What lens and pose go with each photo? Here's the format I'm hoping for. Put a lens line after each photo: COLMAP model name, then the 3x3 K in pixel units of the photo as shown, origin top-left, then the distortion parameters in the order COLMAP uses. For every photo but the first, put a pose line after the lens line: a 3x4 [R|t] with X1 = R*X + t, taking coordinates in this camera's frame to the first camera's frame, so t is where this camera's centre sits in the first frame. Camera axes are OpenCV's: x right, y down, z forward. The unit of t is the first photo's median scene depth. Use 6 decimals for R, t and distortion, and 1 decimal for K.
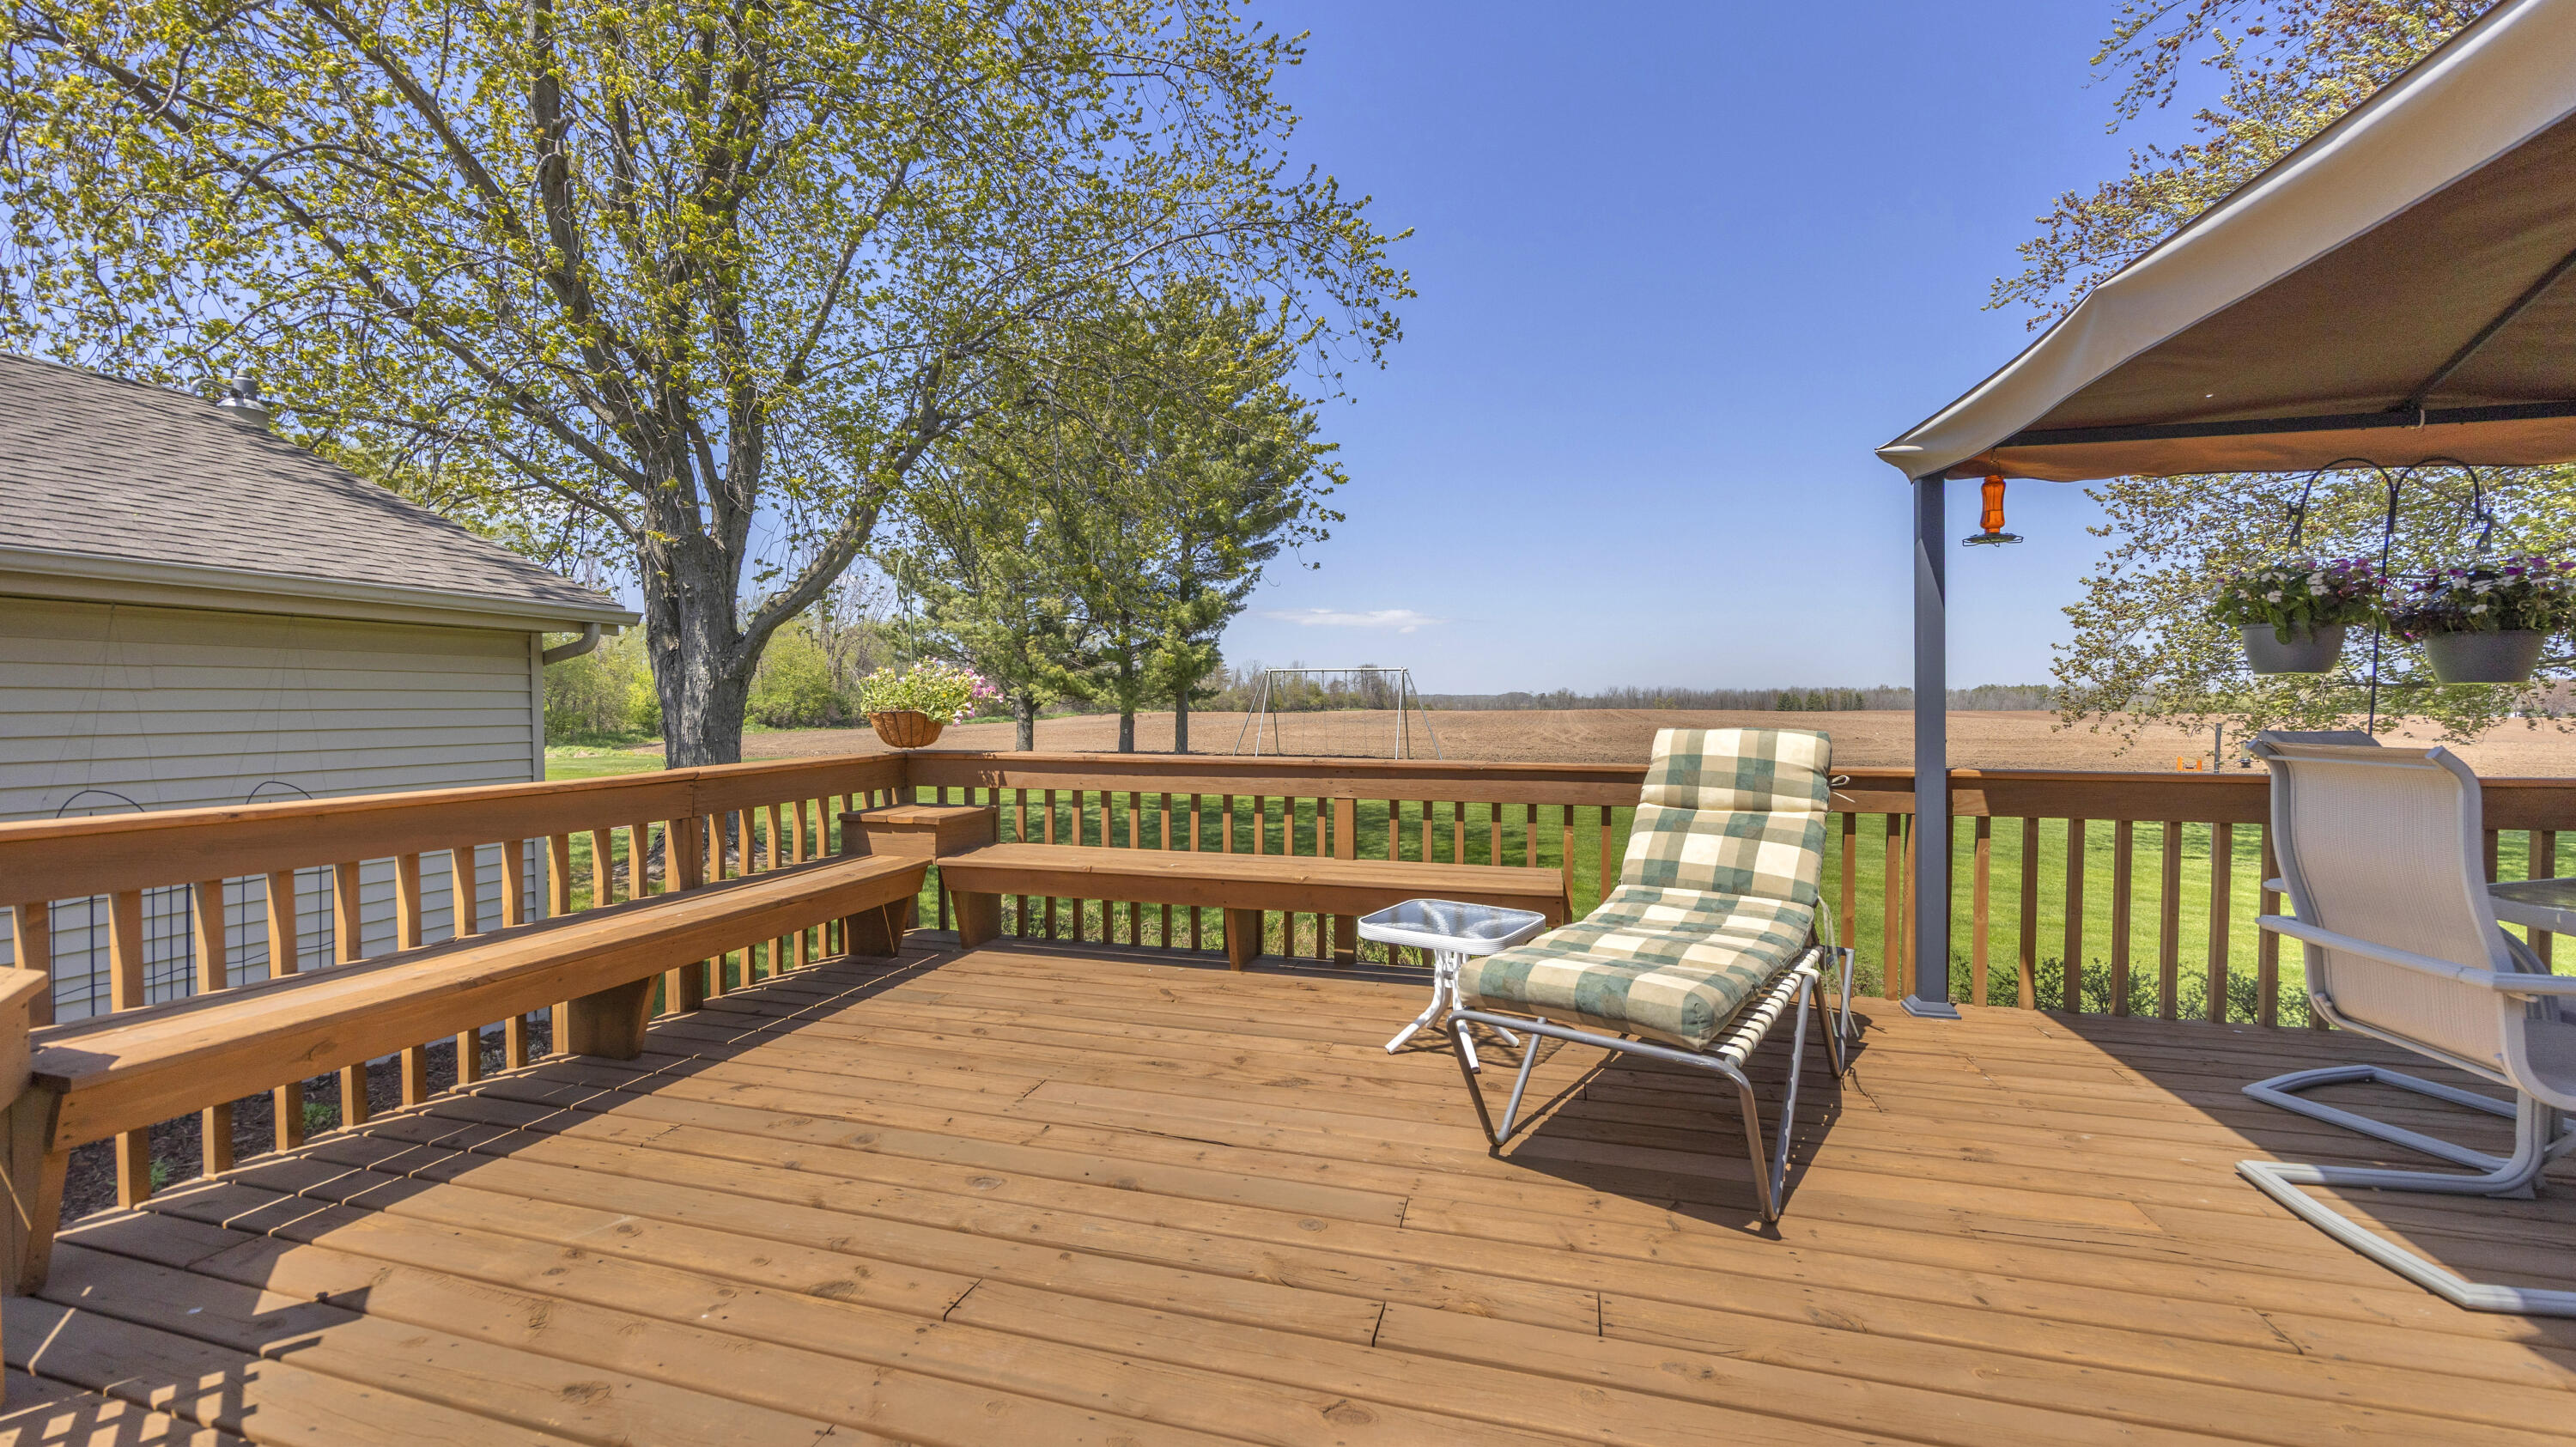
lens RADIAL K [[996.2, 0, 1282.9], [0, 996.2, 679.0], [0, 0, 1]] dist [-0.000787, 0.000099]
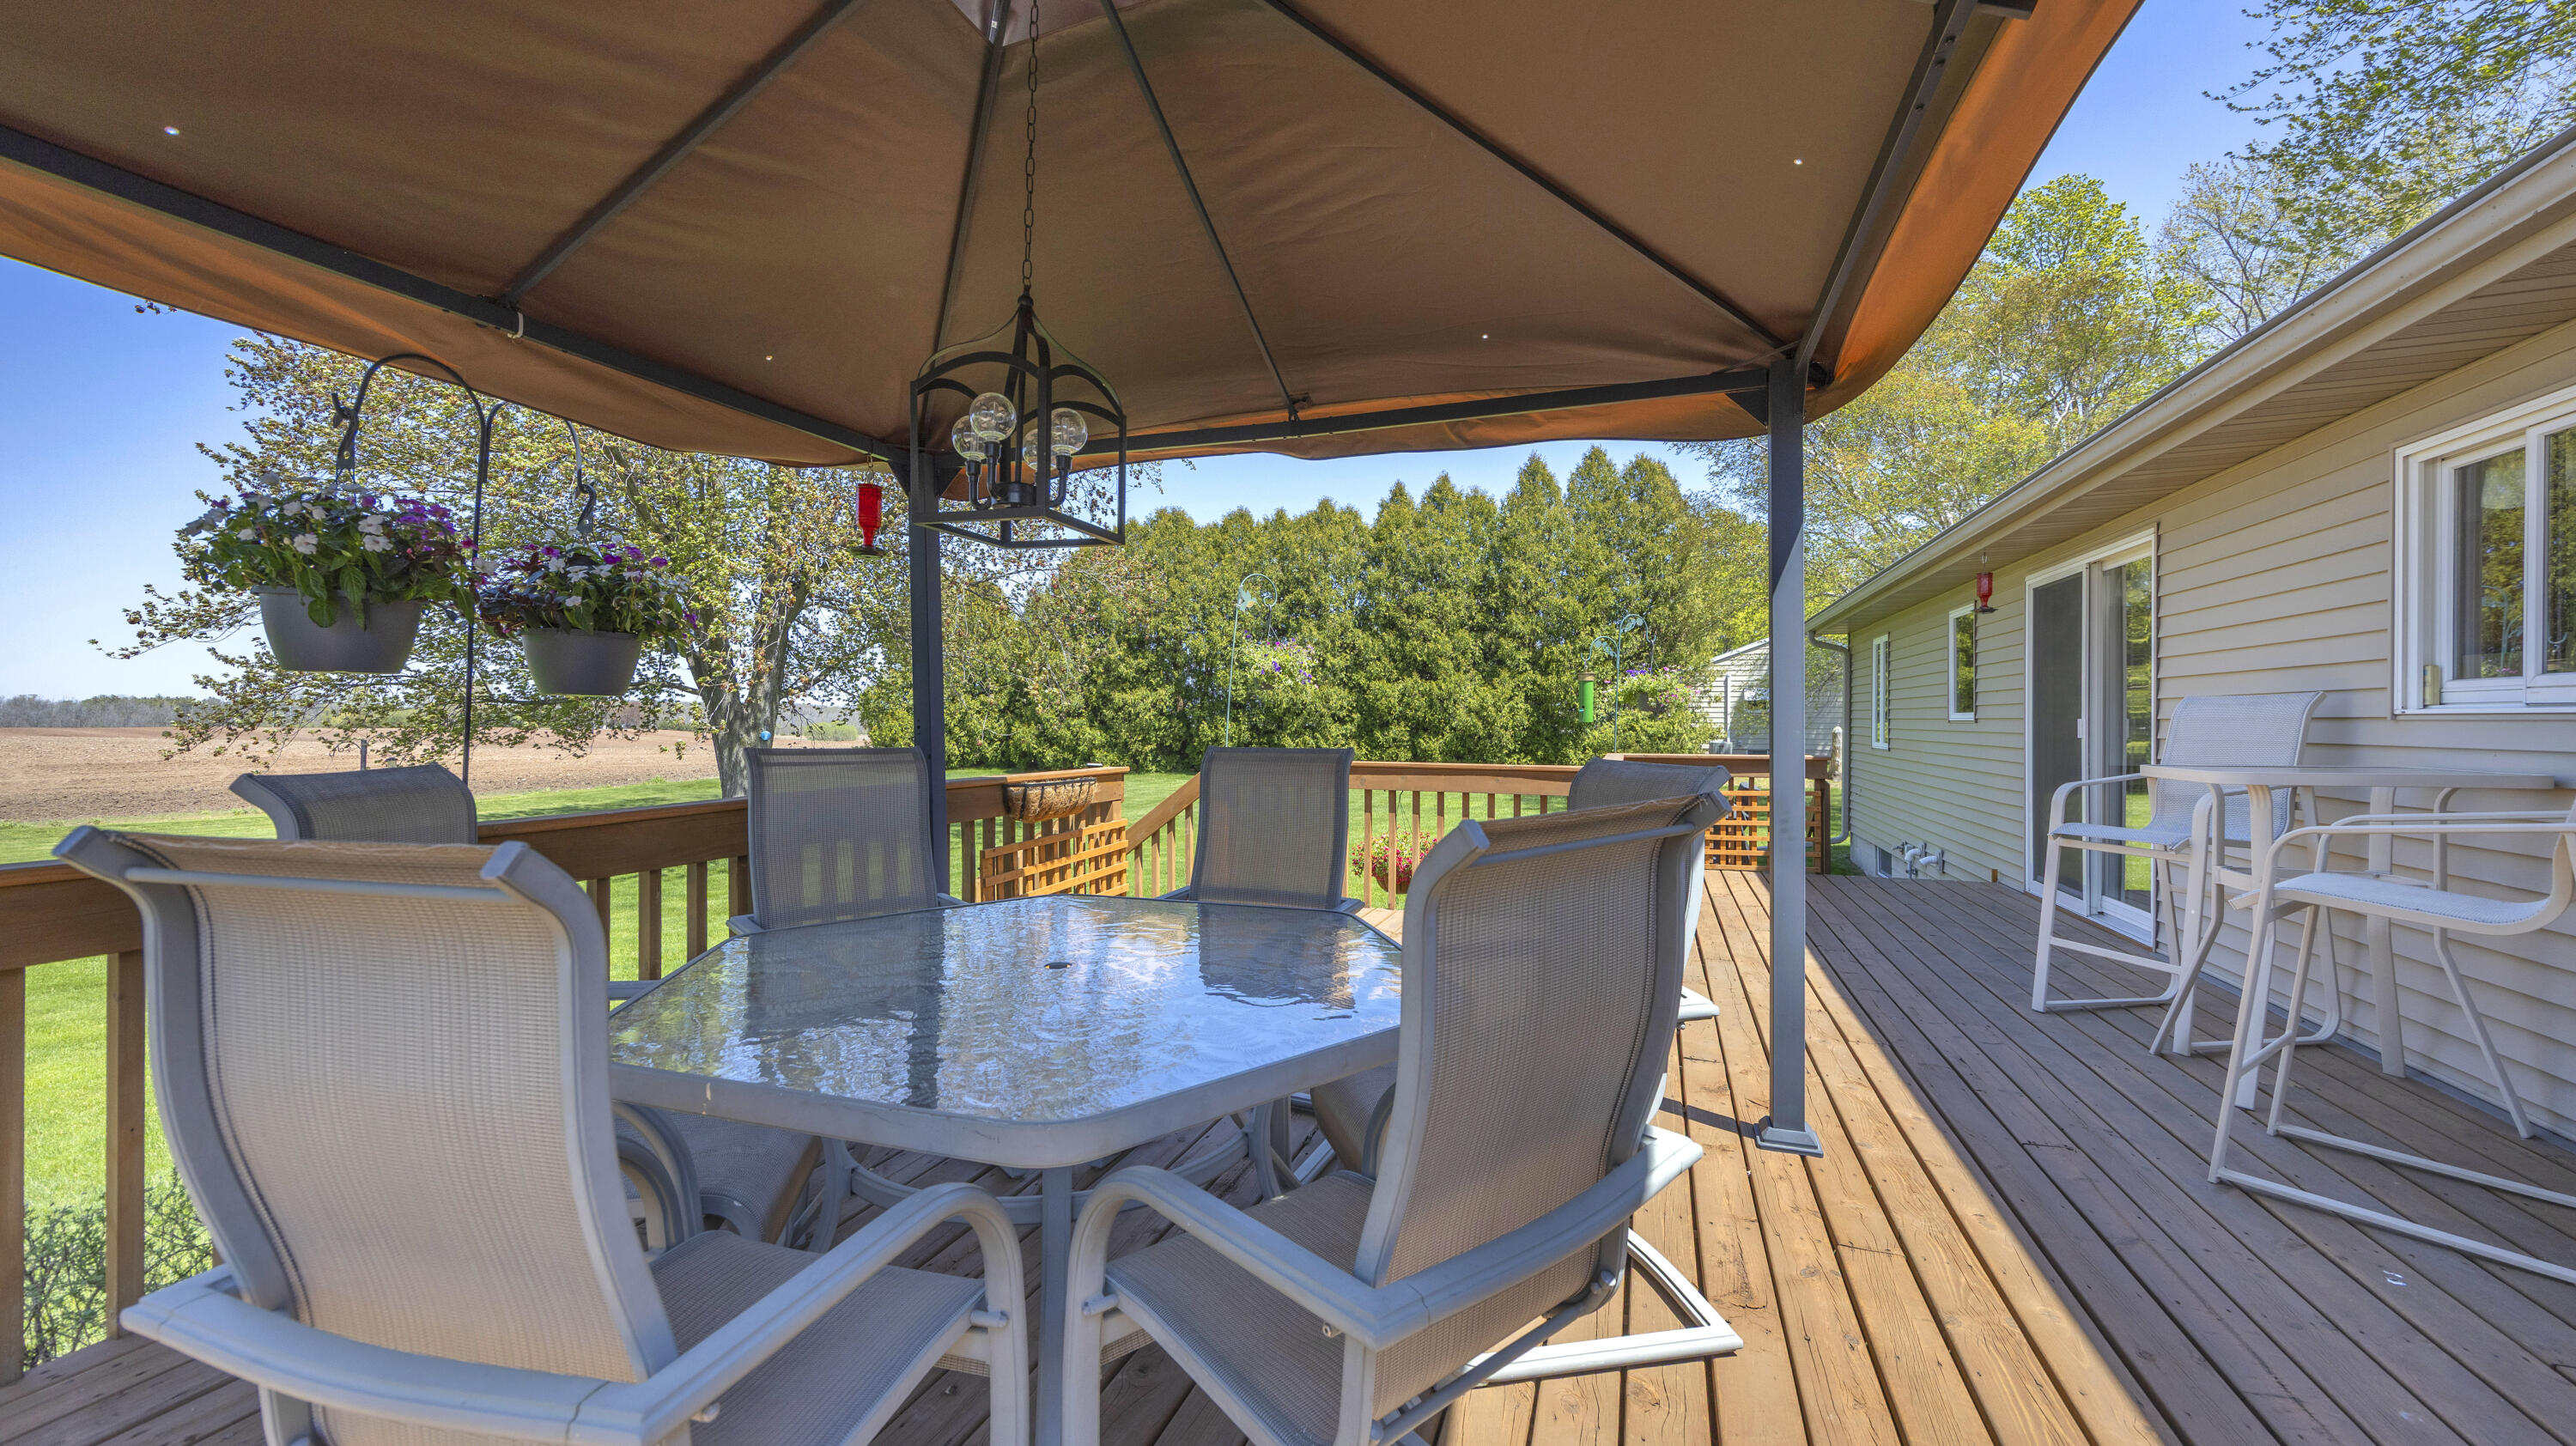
lens RADIAL K [[996.2, 0, 1296.5], [0, 996.2, 717.5], [0, 0, 1]] dist [-0.000787, 0.000099]
pose [[0.074751, -0.004434, 0.997192, 0.438720], [-0.018496, 0.999812, 0.005832, 0.007817], [-0.997031, -0.018880, 0.074655, 0.355048]]
